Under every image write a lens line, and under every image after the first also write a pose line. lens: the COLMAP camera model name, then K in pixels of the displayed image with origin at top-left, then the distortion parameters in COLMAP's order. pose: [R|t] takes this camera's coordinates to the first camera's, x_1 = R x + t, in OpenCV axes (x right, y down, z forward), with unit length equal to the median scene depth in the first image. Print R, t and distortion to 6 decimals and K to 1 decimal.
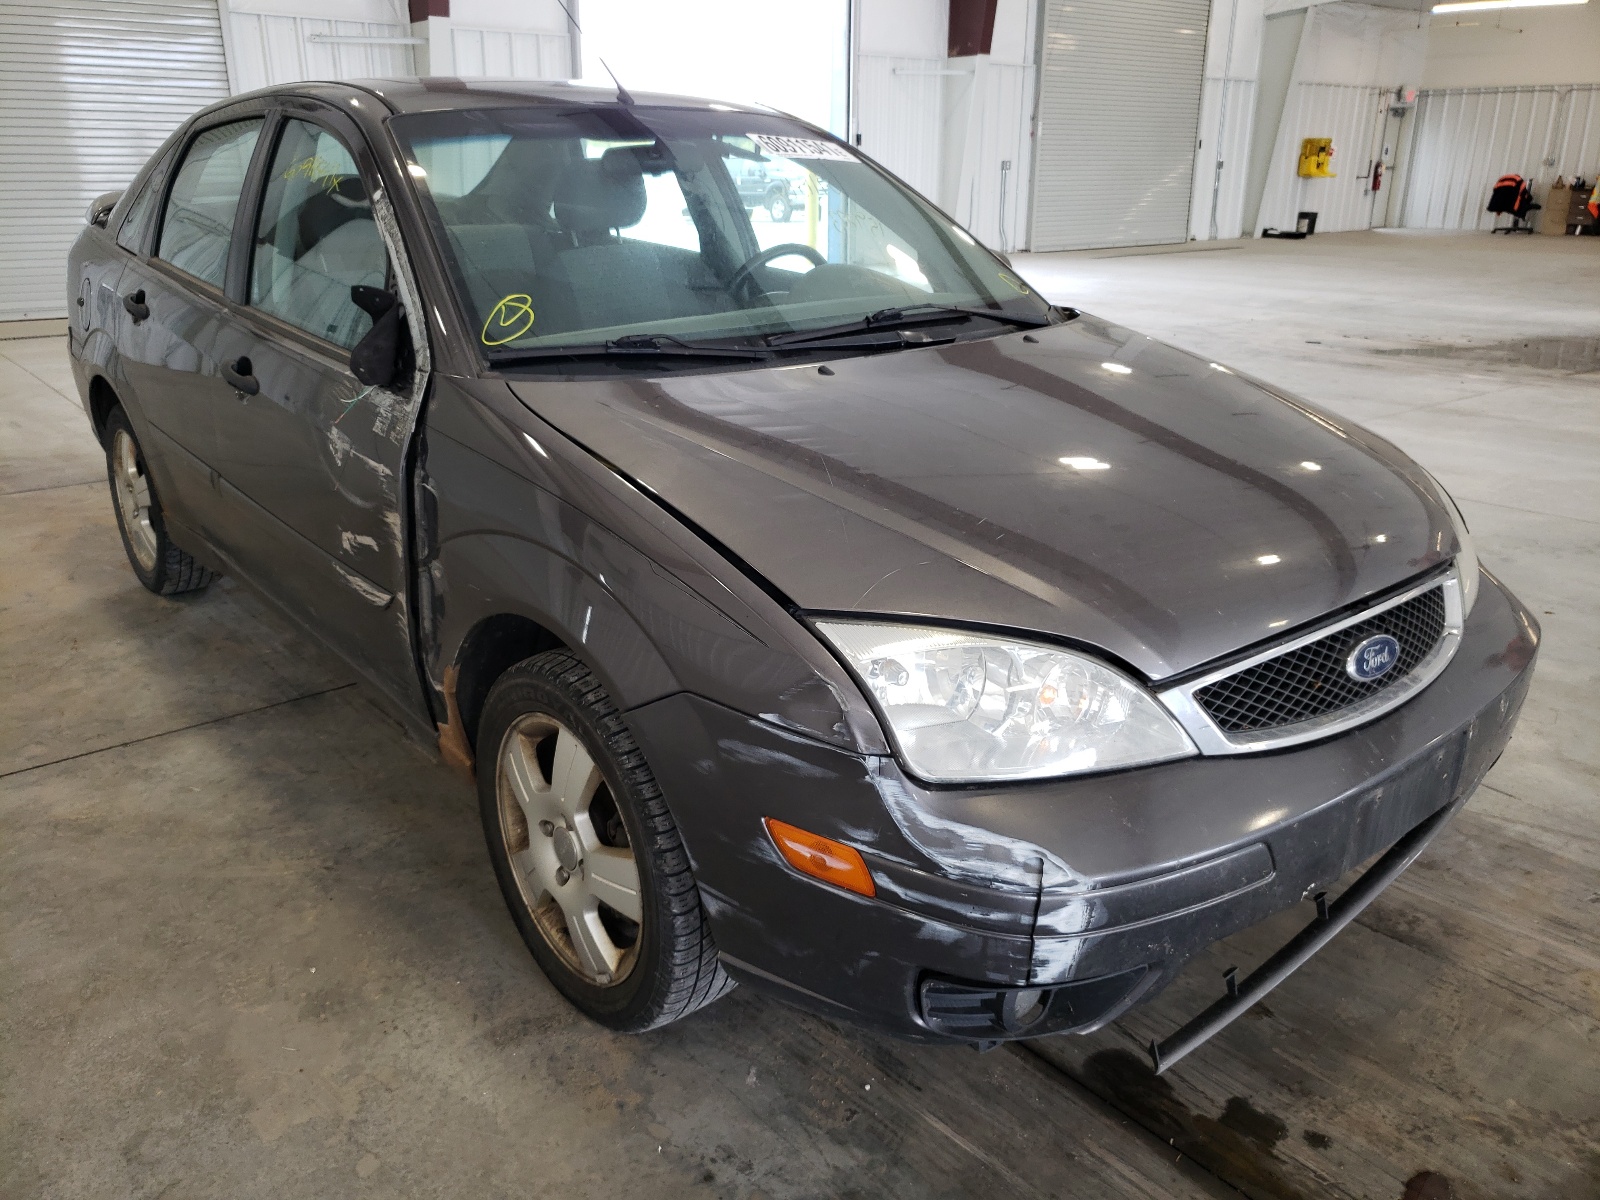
lens RADIAL K [[1263.6, 0, 792.8], [0, 1263.6, 591.2], [0, 0, 1]] dist [0.009140, 0.006624]
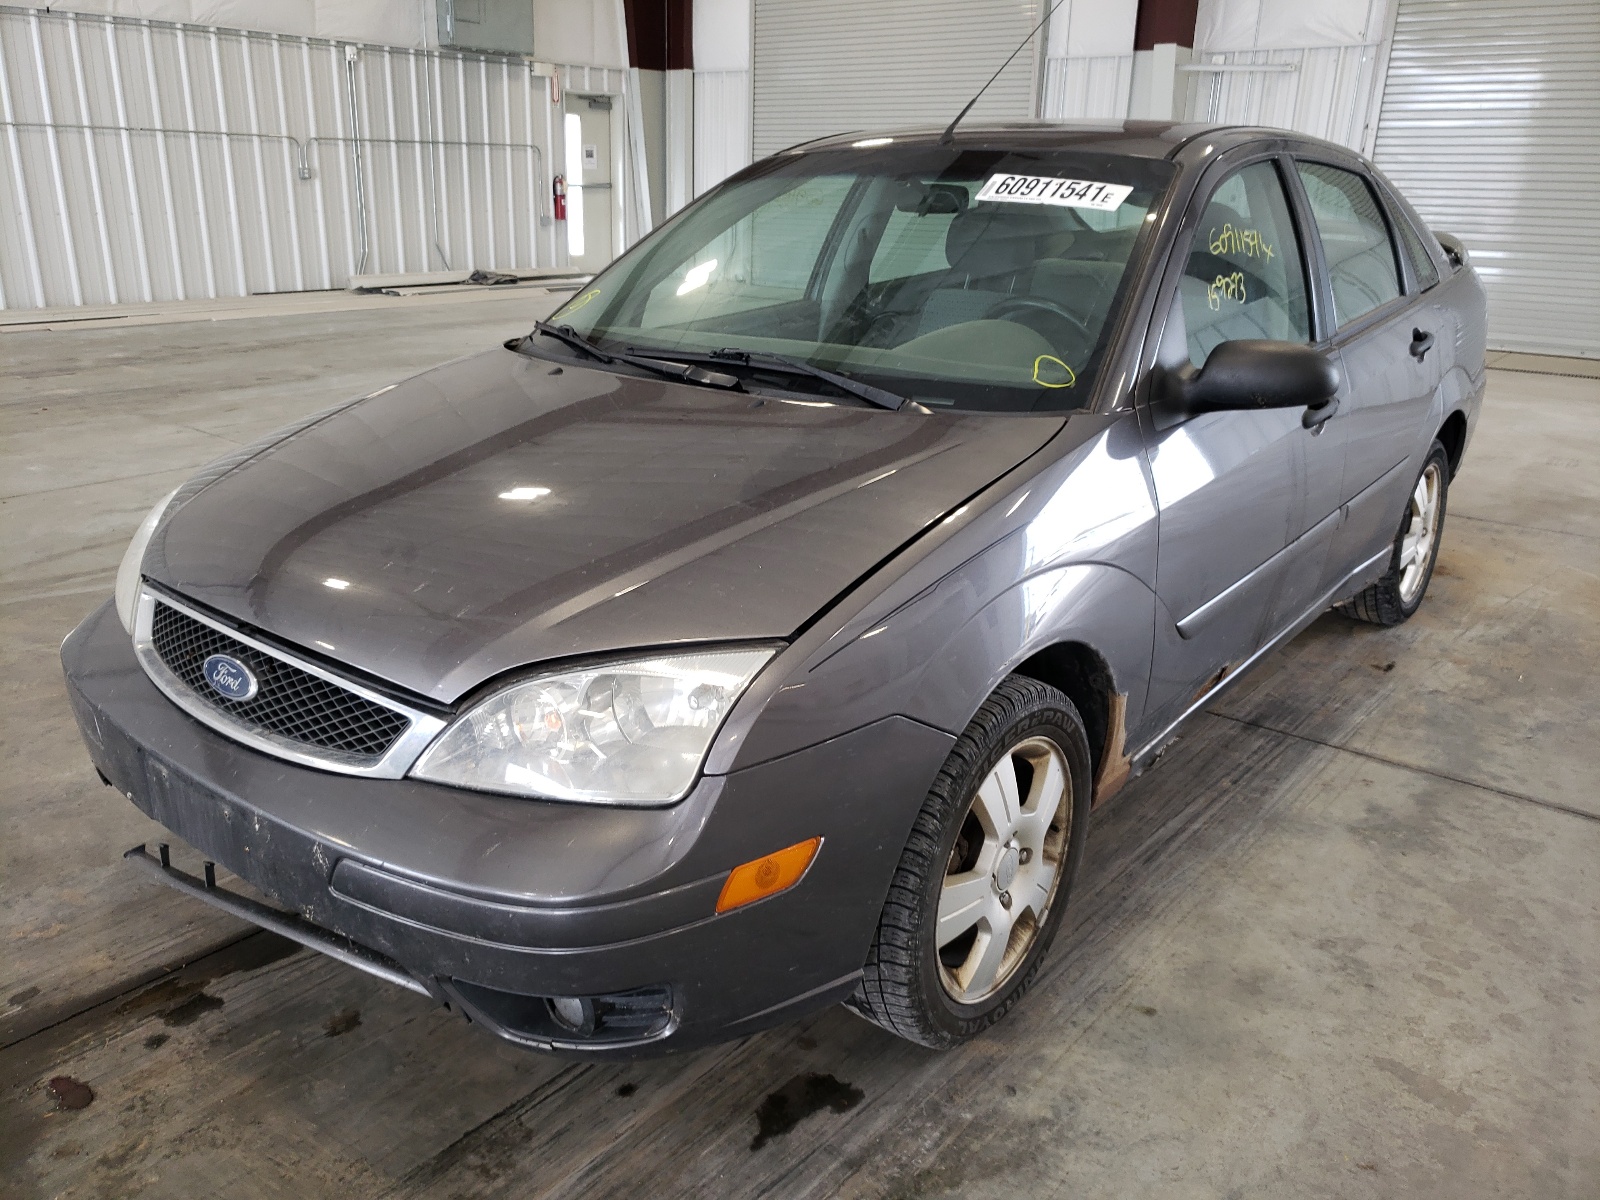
lens RADIAL K [[1263.6, 0, 783.0], [0, 1263.6, 601.8], [0, 0, 1]] dist [0.009140, 0.006624]
pose [[0.193418, 0.323843, -0.926129, 1.441879], [-0.344697, 0.906208, 0.244889, -0.400451], [0.918572, 0.271868, 0.286905, 1.071444]]
